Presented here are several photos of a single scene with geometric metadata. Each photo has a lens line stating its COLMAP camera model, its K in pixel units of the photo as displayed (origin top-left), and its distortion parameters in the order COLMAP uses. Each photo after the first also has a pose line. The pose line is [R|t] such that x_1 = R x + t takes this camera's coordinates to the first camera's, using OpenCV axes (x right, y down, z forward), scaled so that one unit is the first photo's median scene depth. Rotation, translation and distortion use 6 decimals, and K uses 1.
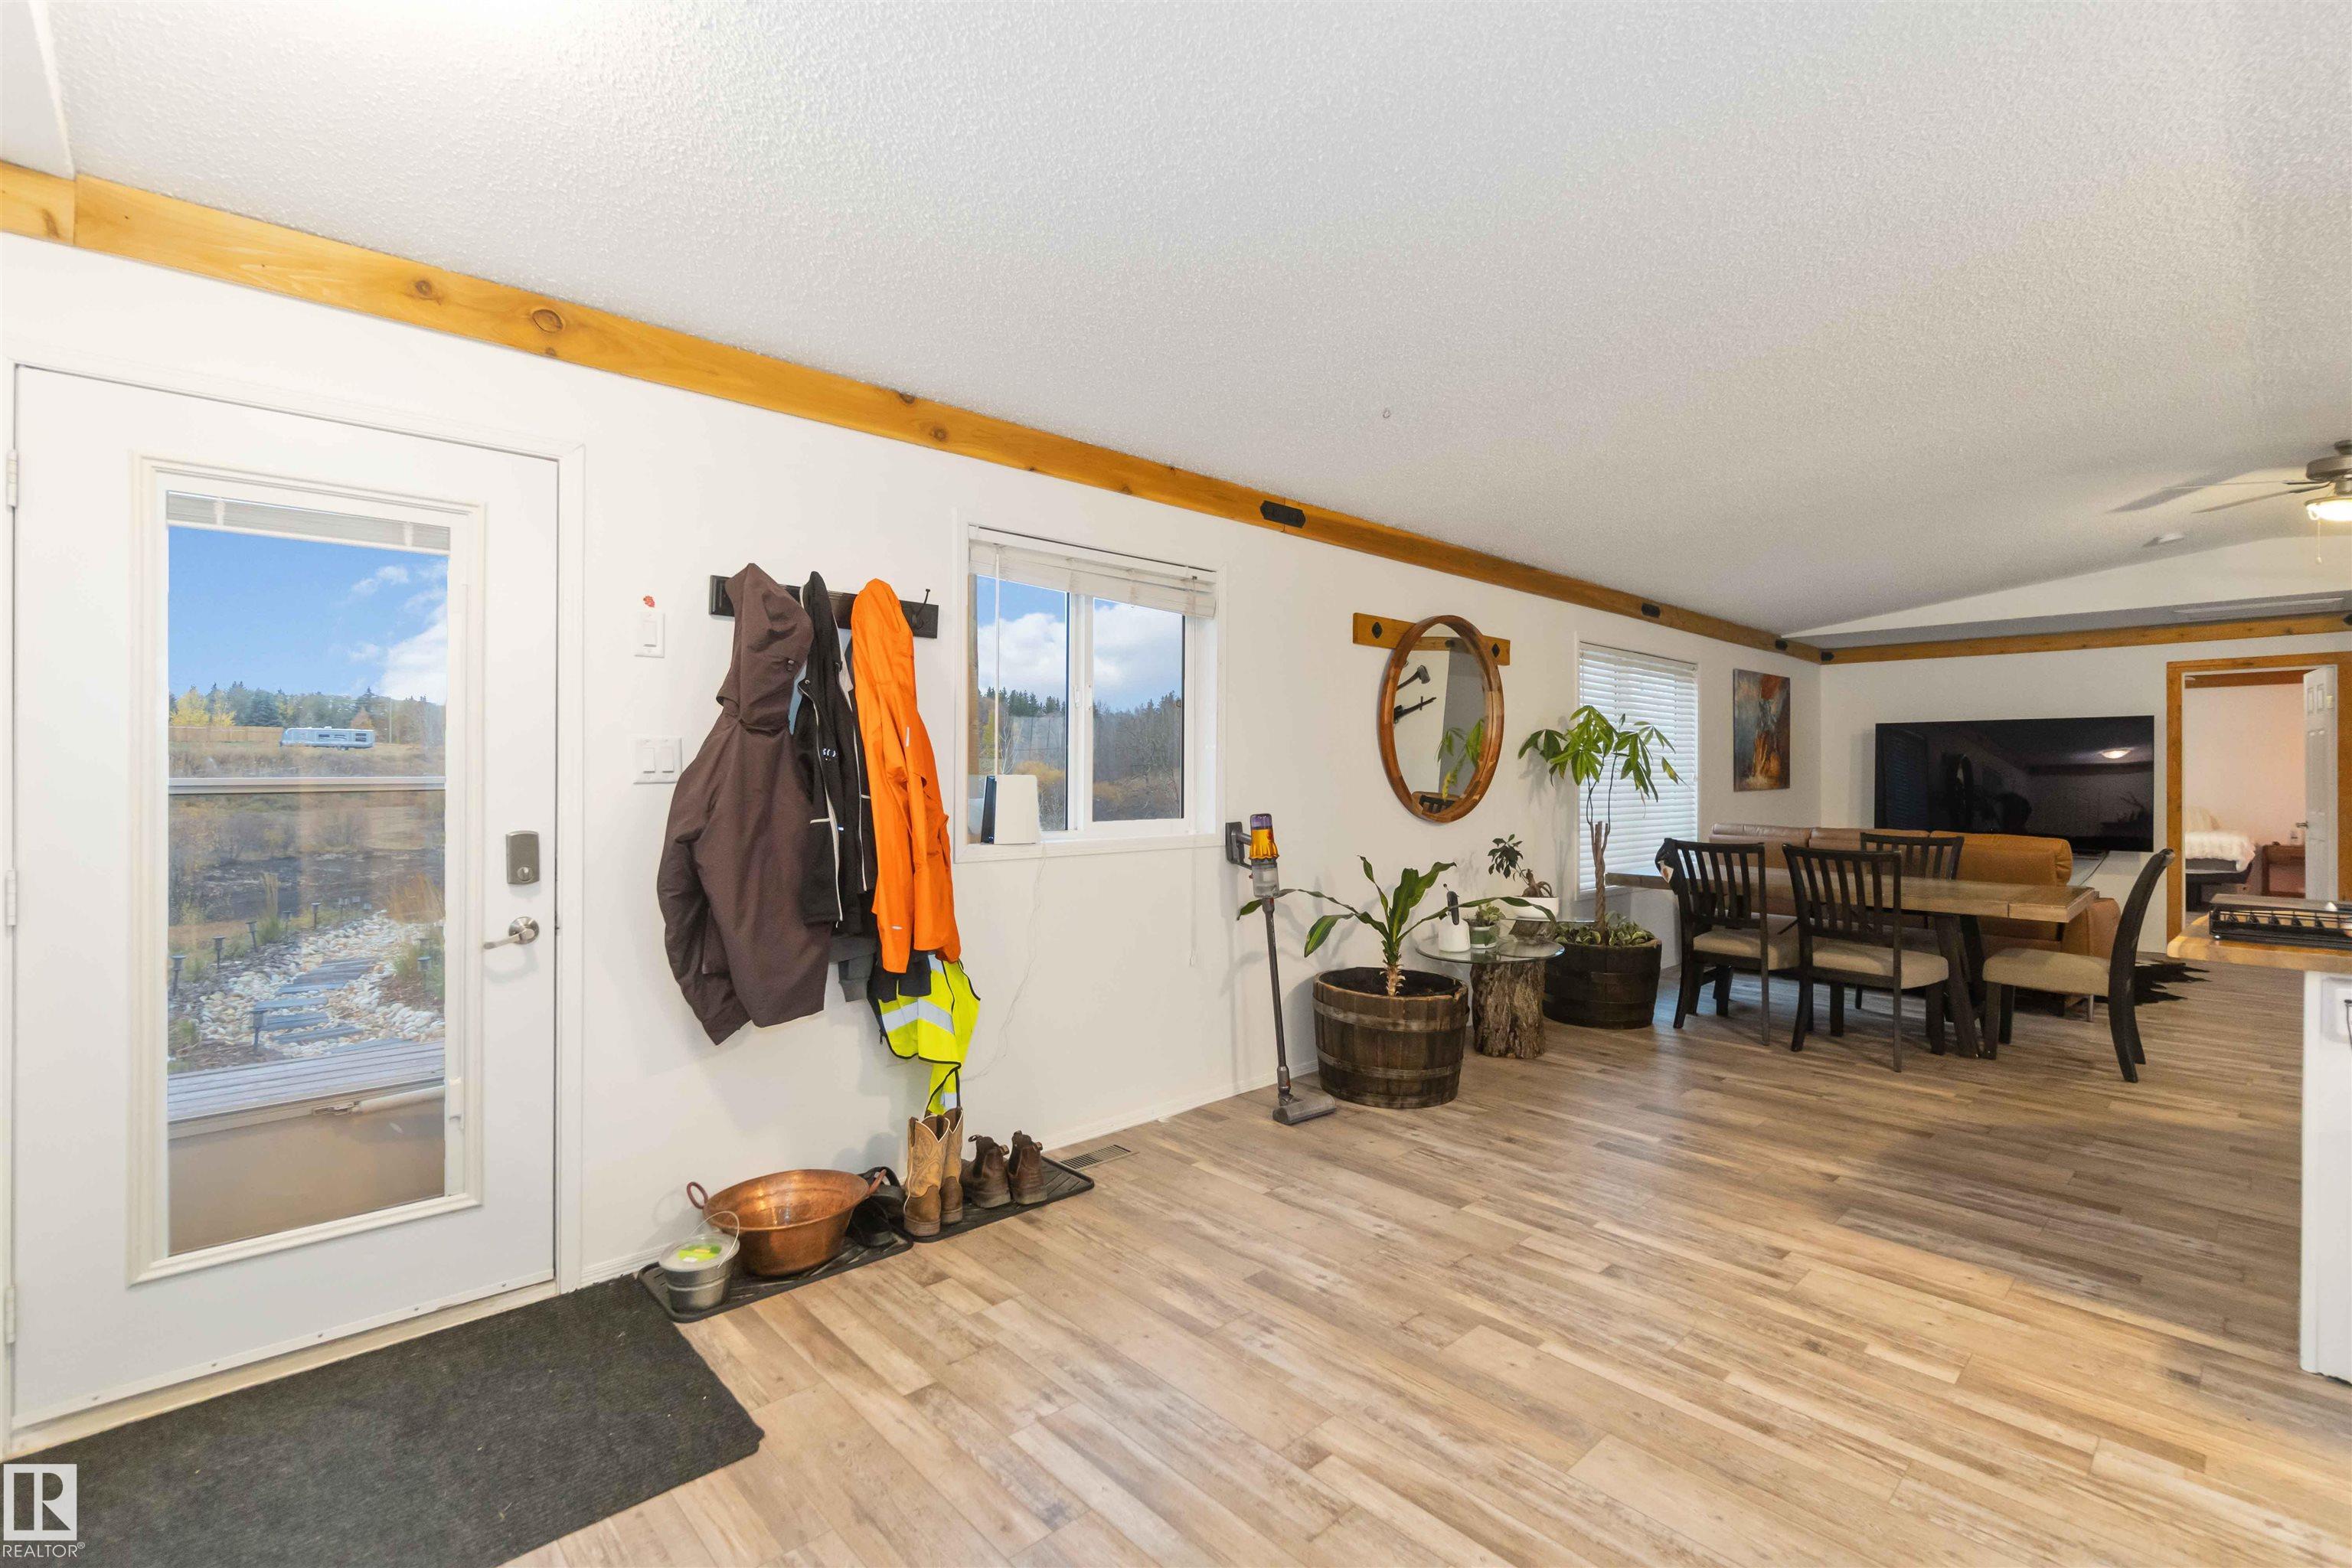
lens RADIAL K [[1023.5, 0, 1206.8], [0, 1023.5, 765.3], [0, 0, 1]] dist [-0.002406, -0.001220]
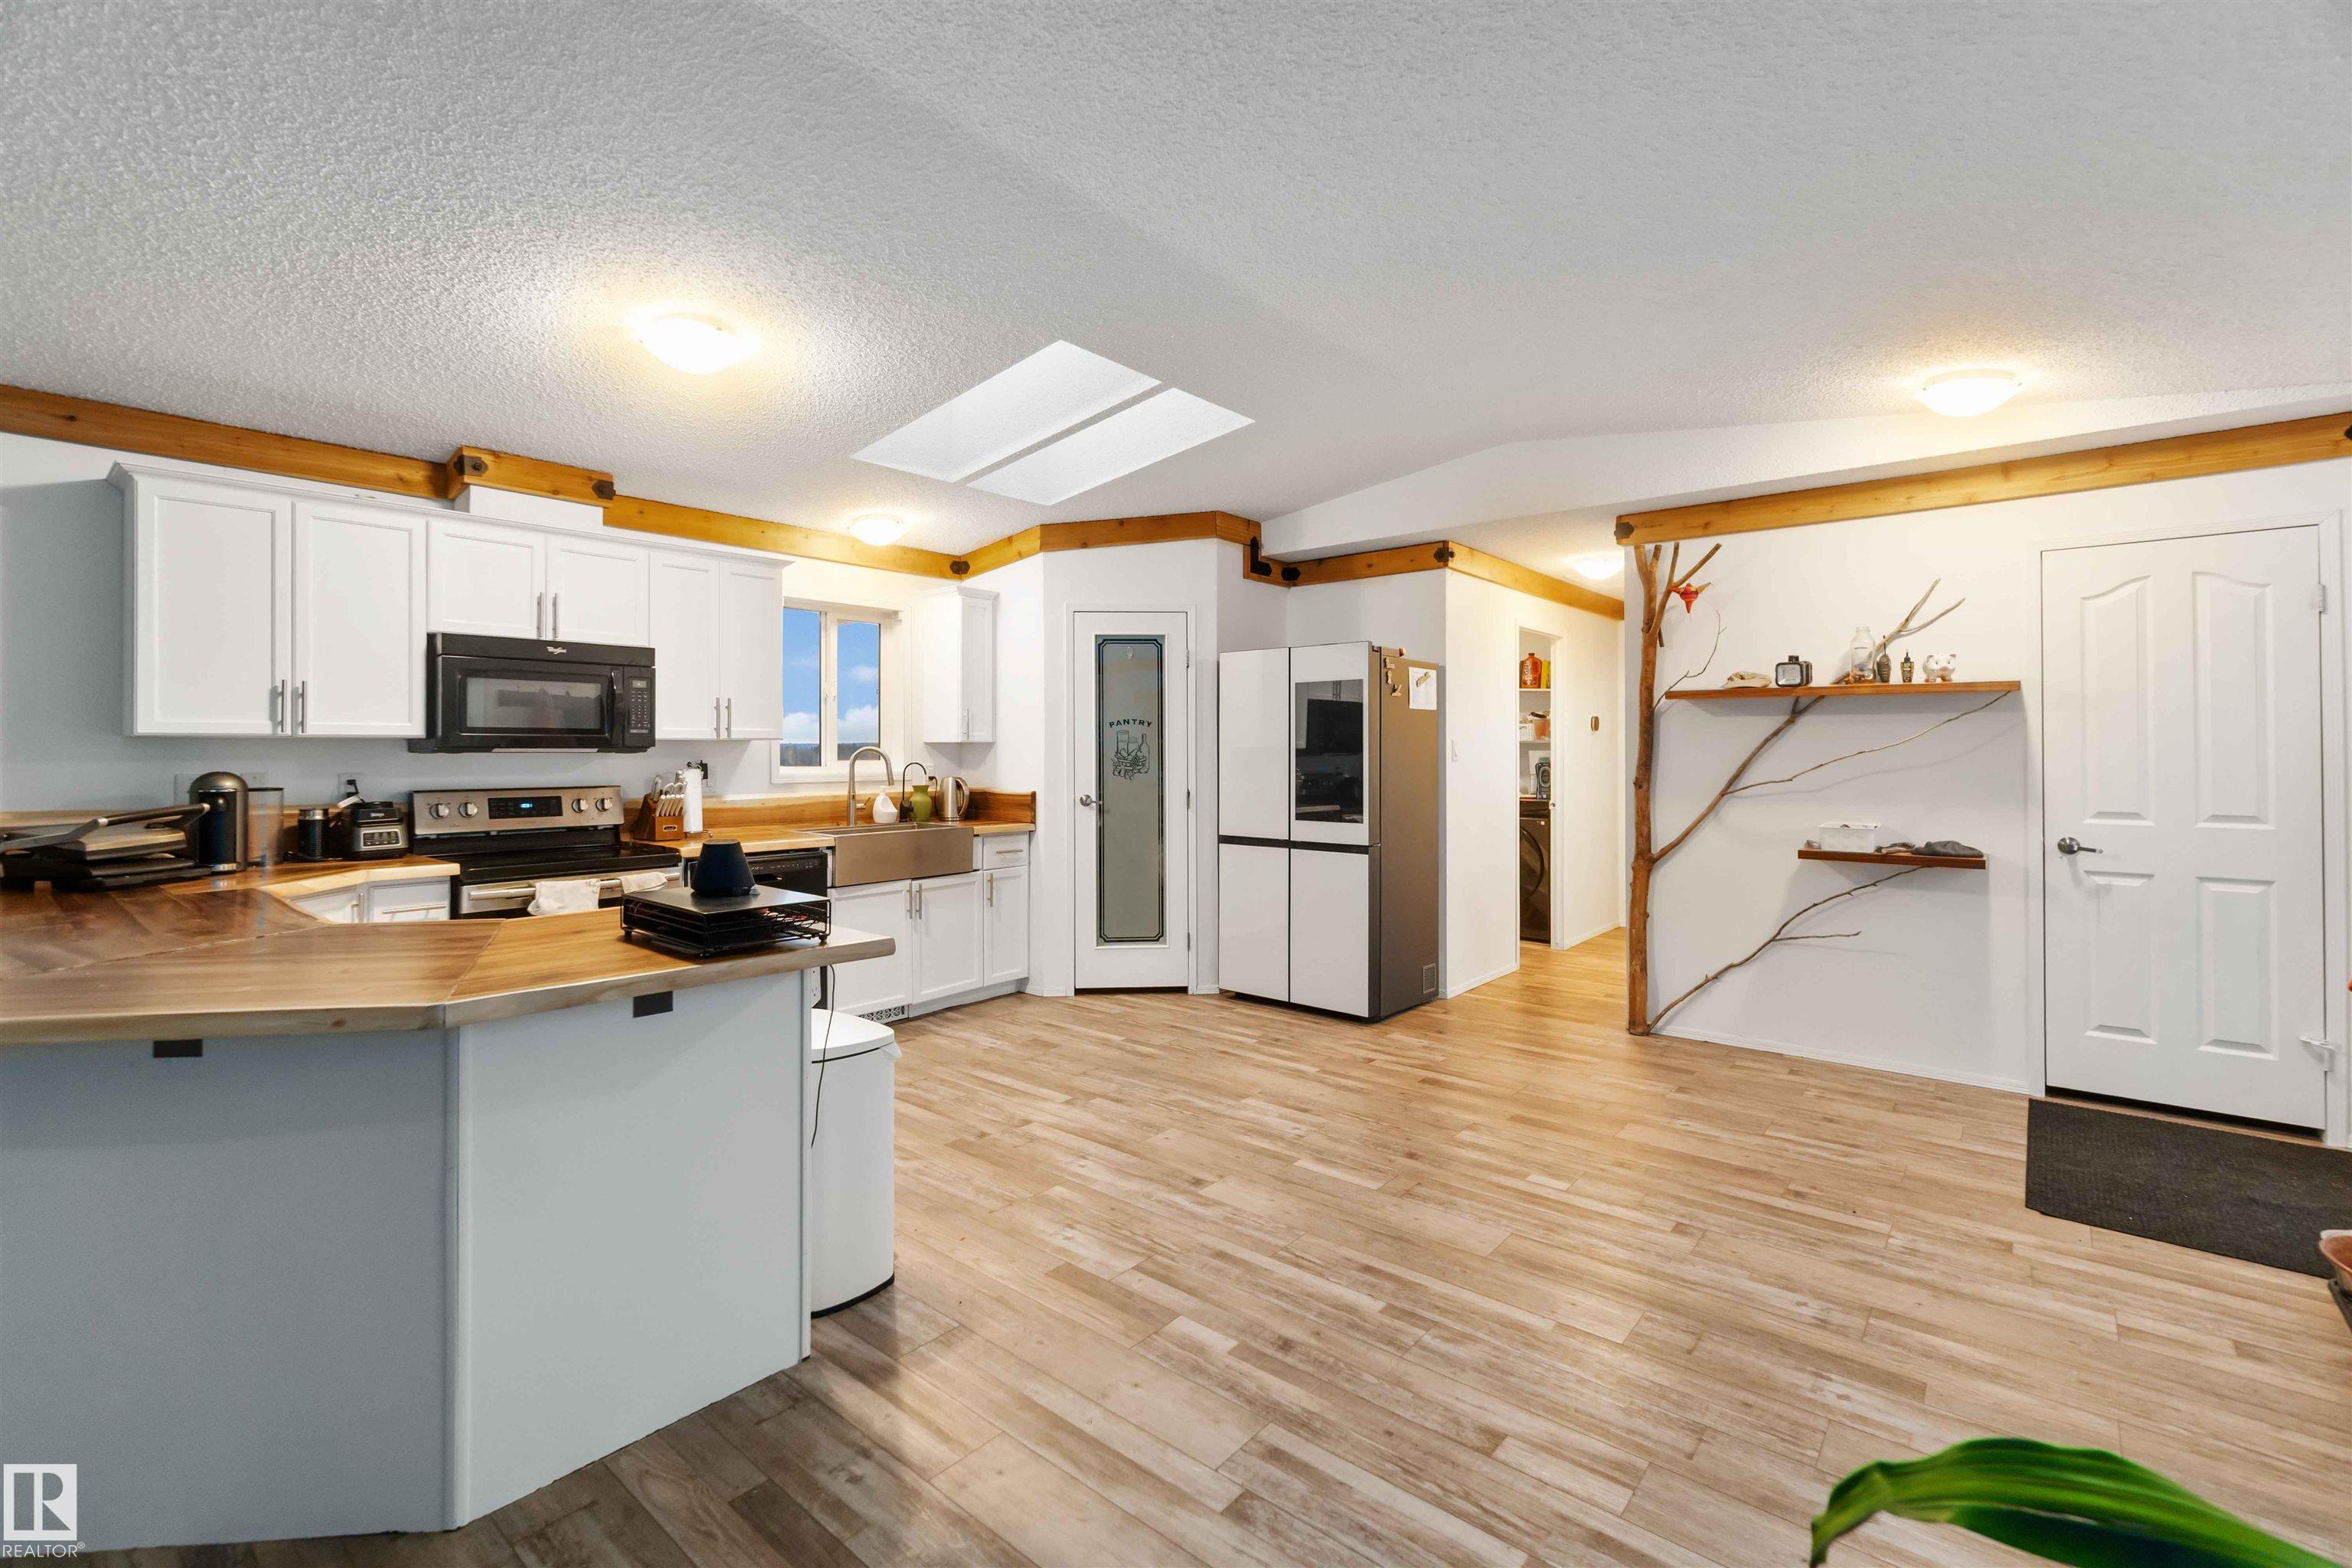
lens RADIAL K [[1023.5, 0, 1206.7], [0, 1023.5, 743.4], [0, 0, 1]] dist [-0.002406, -0.001220]
pose [[-0.991072, -0.004518, -0.133250, 0.575721], [-0.002726, 0.999903, -0.013628, 0.009606], [0.133299, -0.013143, -0.990989, 1.407786]]
